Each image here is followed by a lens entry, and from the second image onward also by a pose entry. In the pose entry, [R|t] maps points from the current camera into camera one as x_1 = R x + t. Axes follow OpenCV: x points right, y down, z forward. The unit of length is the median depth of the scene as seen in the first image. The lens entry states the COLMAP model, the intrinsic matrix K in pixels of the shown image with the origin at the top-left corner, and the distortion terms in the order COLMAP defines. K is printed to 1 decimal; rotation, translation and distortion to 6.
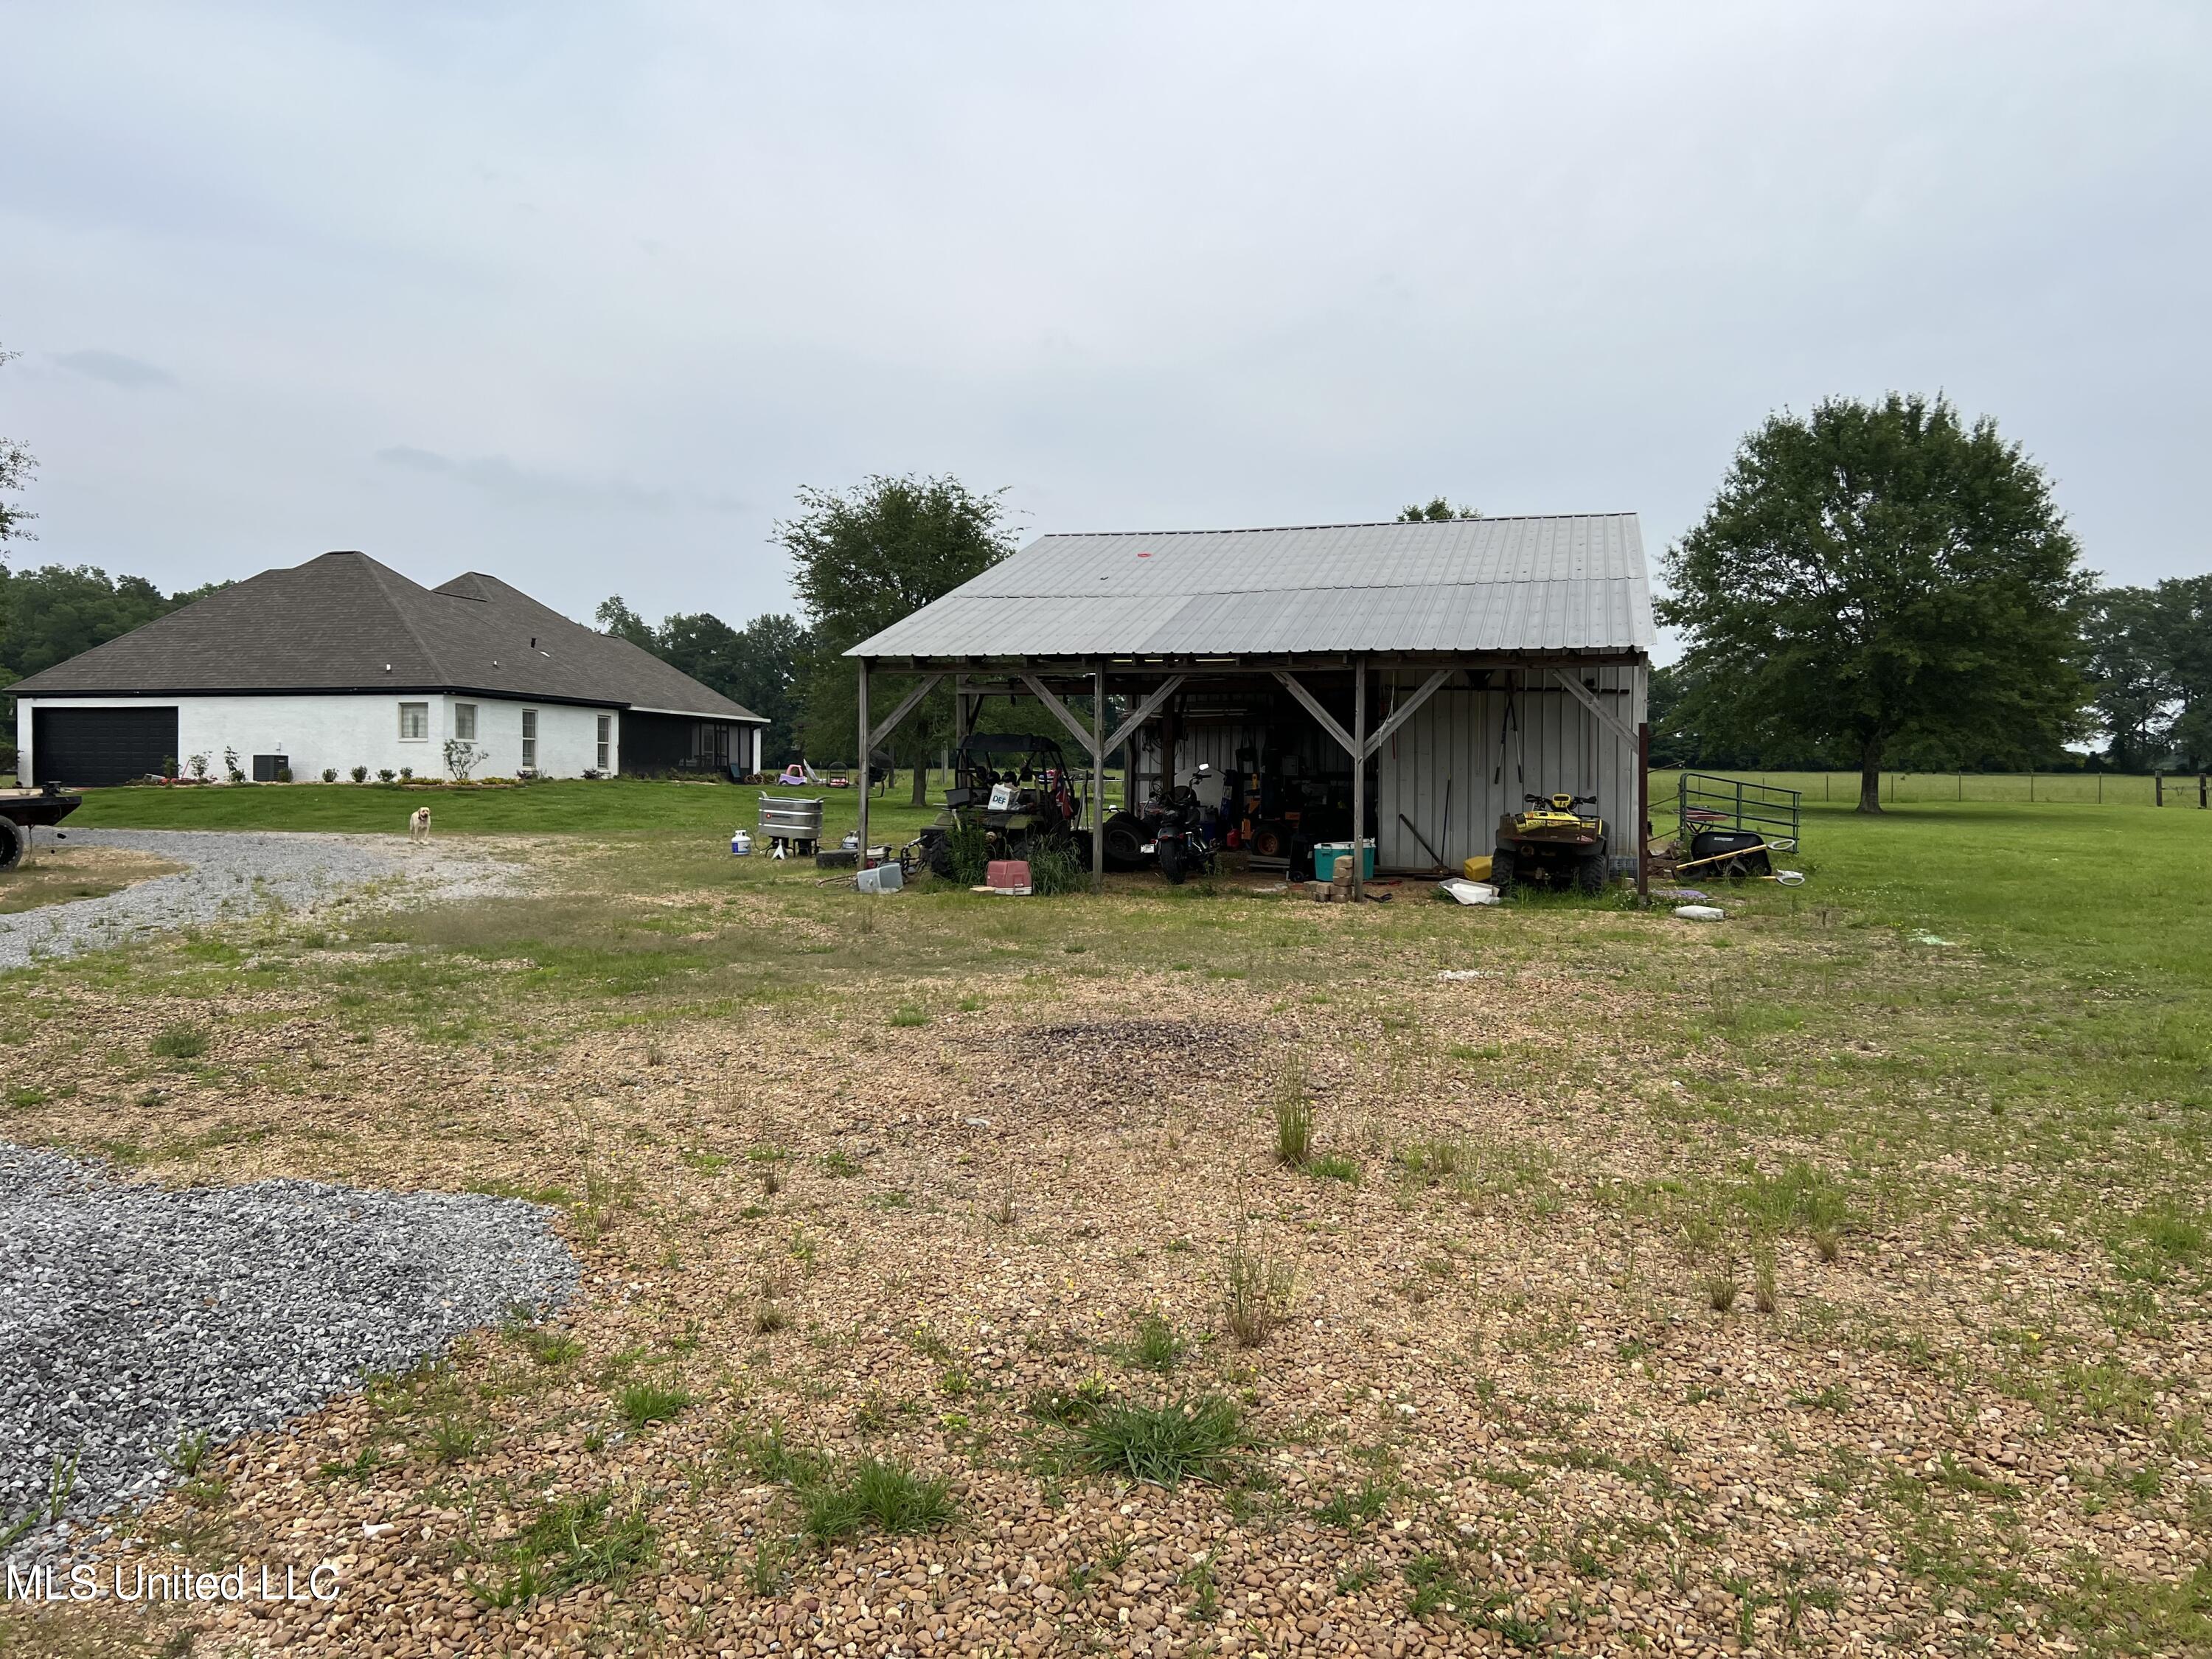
lens RADIAL K [[1518.0, 0, 1106.0], [0, 1518.0, 829.5], [0, 0, 1]] dist [-0.002027, -0.002748]
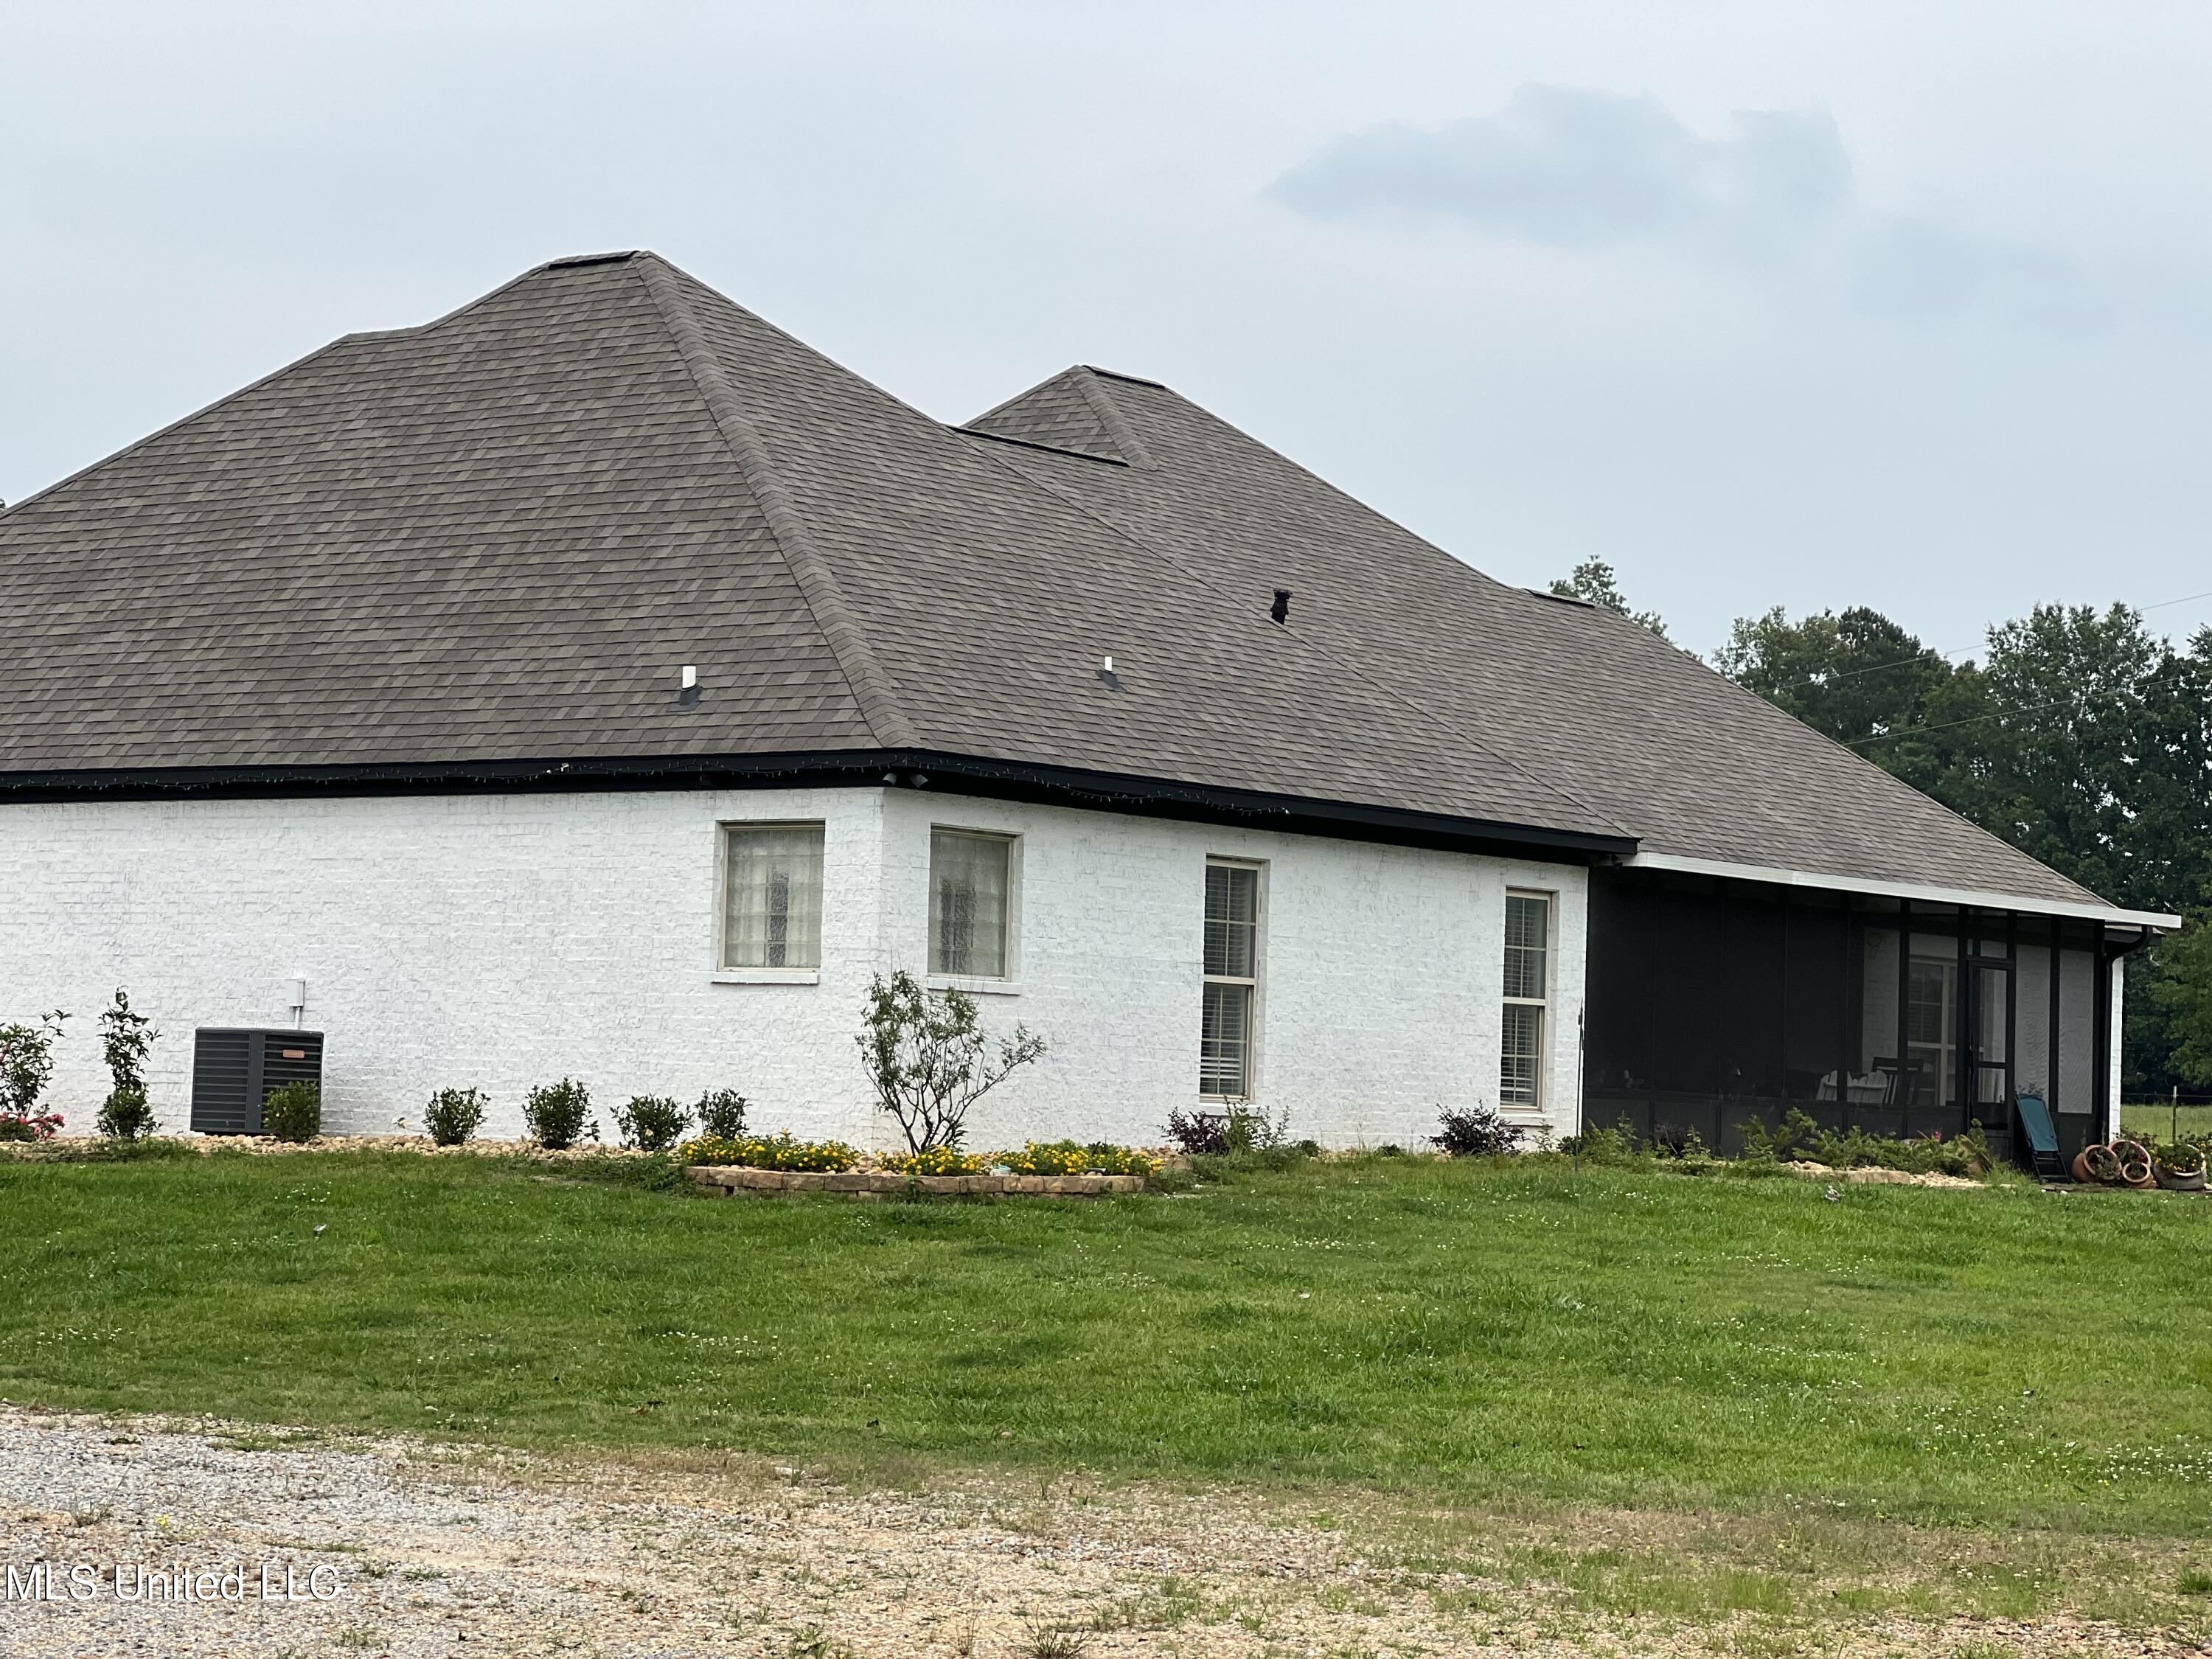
lens RADIAL K [[4880.5, 0, 1106.0], [0, 4880.5, 829.5], [0, 0, 1]] dist [-0.004582, 0.300076]
pose [[0.917565, 0.000173, -0.397586, -0.093923], [-0.037997, 0.995461, -0.087256, -0.015872], [0.395766, 0.095170, 0.913407, 0.293726]]
